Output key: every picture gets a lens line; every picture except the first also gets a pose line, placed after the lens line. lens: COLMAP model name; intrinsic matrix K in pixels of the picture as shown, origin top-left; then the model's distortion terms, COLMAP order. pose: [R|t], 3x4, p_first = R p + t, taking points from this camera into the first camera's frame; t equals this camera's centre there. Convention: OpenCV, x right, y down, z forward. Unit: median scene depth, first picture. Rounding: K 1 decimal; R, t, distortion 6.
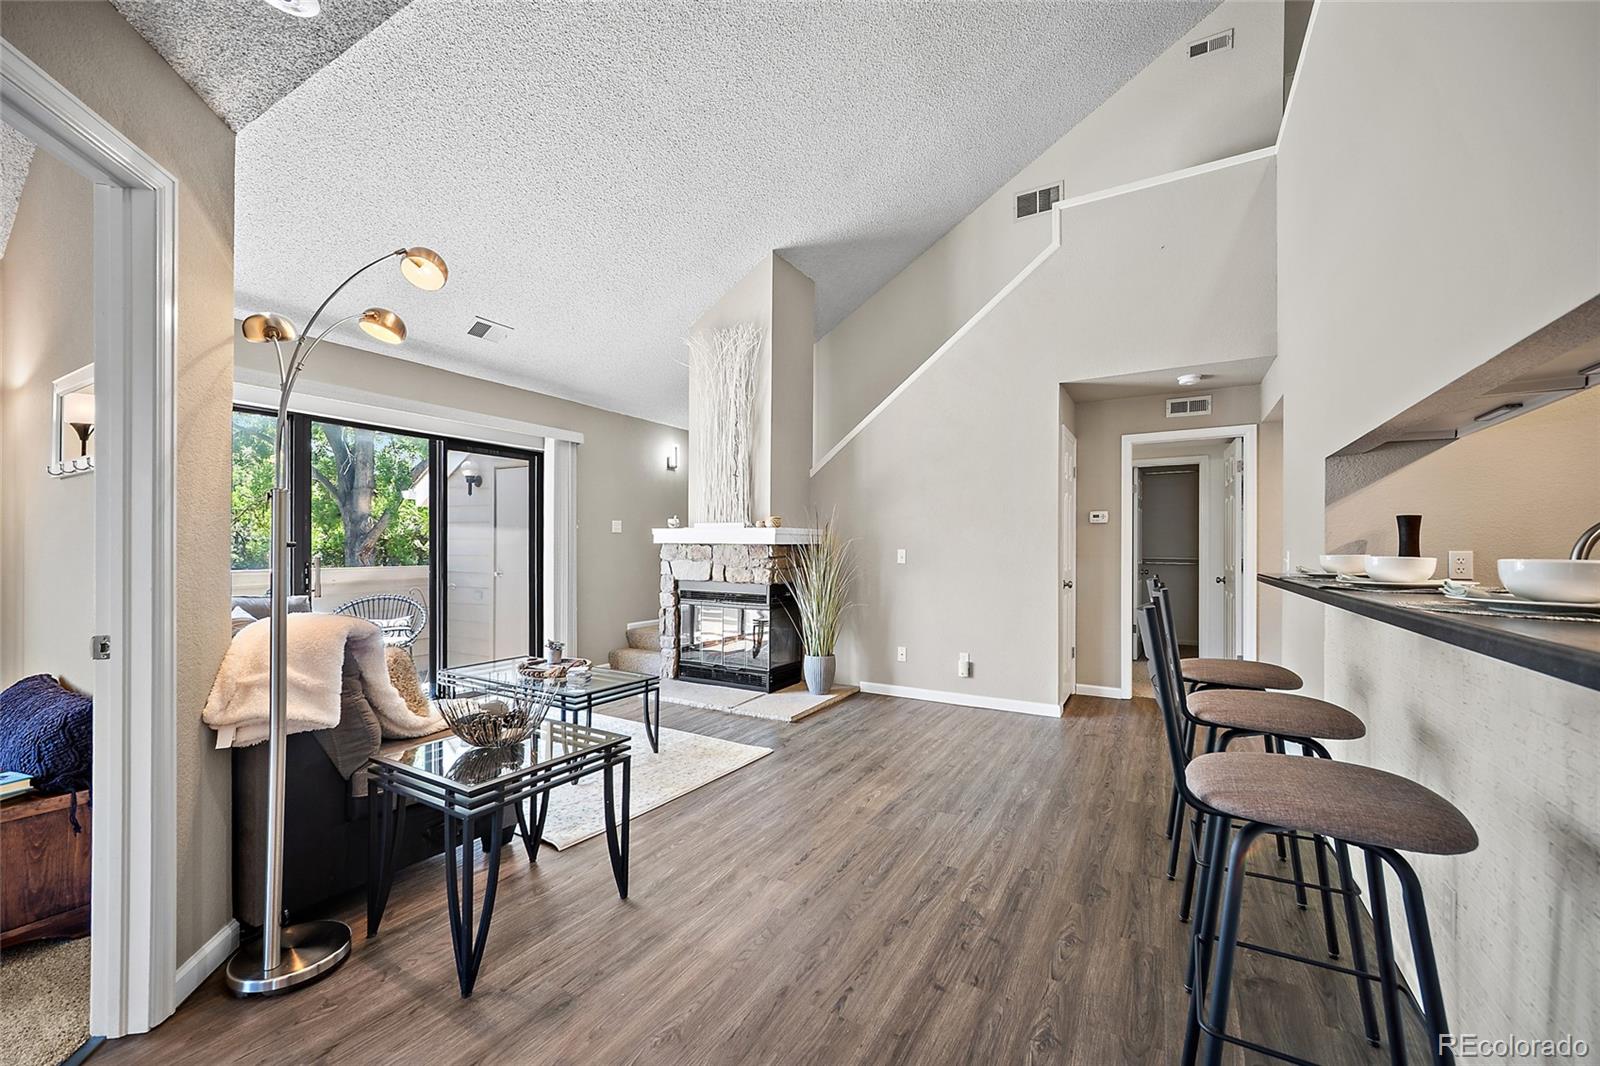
lens RADIAL K [[644.4, 0, 798.8], [0, 644.4, 548.3], [0, 0, 1]] dist [-0.002103, -0.000468]
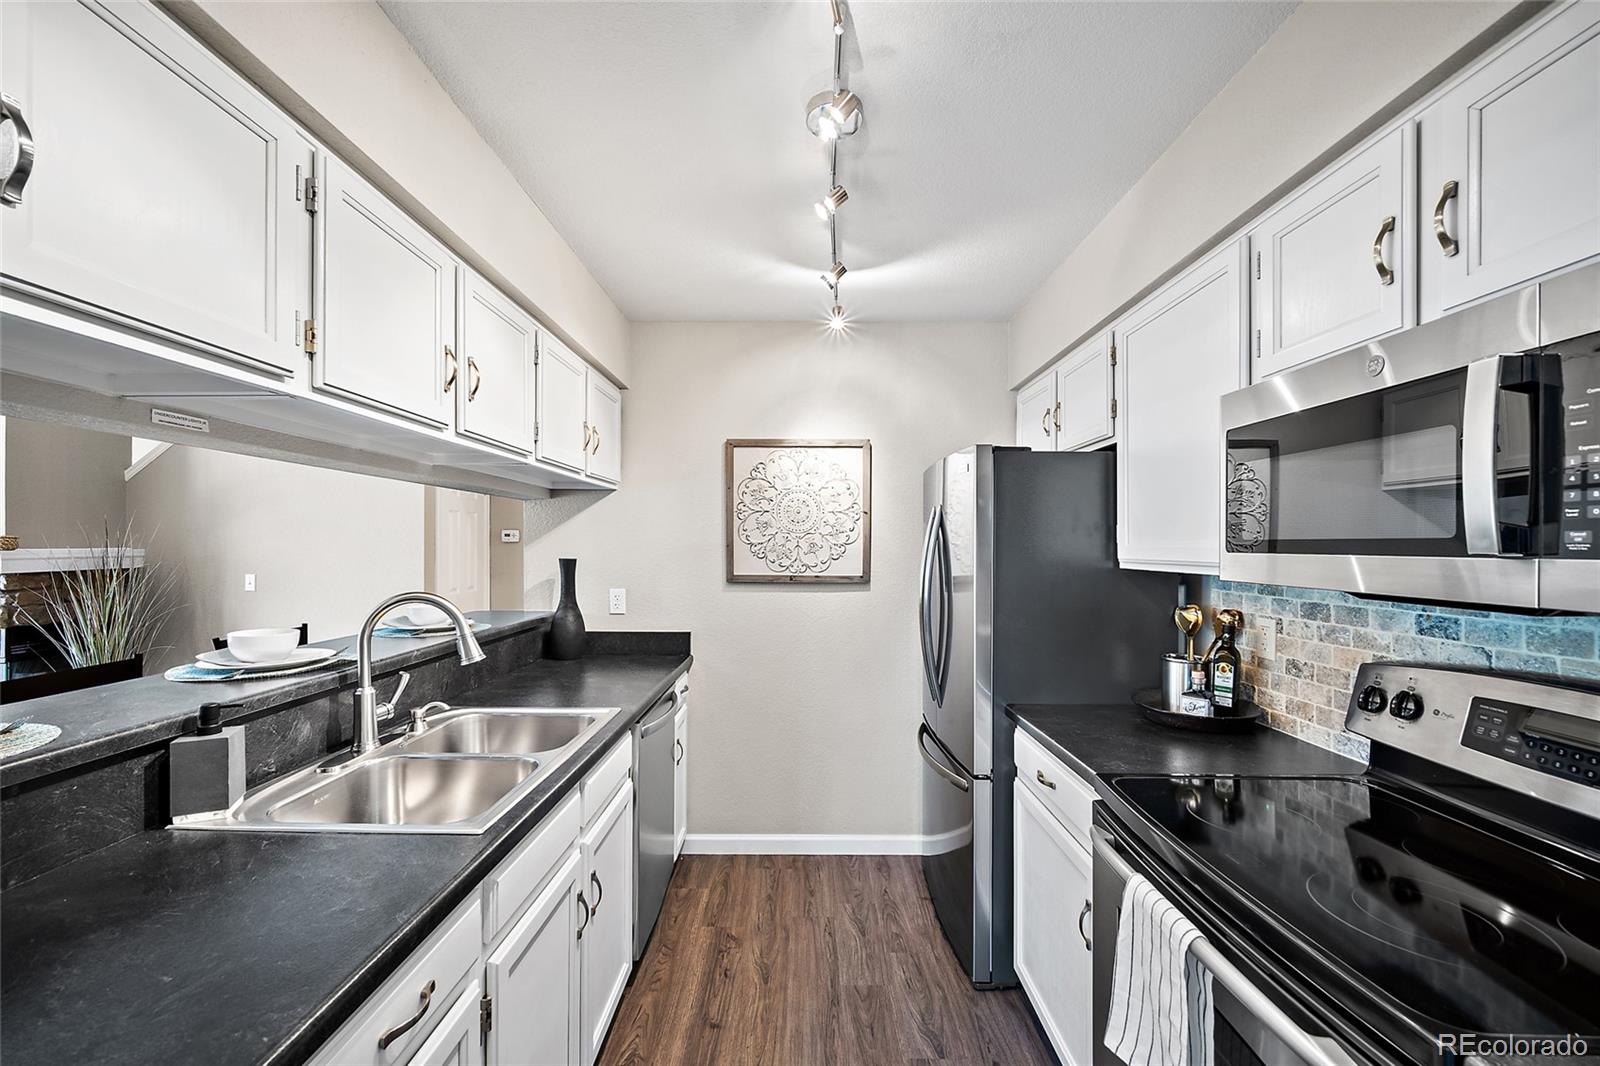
lens RADIAL K [[641.8, 0, 797.2], [0, 641.8, 539.3], [0, 0, 1]] dist [-0.001717, 0.000633]
pose [[0.873499, 0.001033, 0.486824, 0.378599], [0.001546, 0.999987, -0.004897, -0.038808], [-0.486823, 0.005030, 0.873486, -0.072908]]
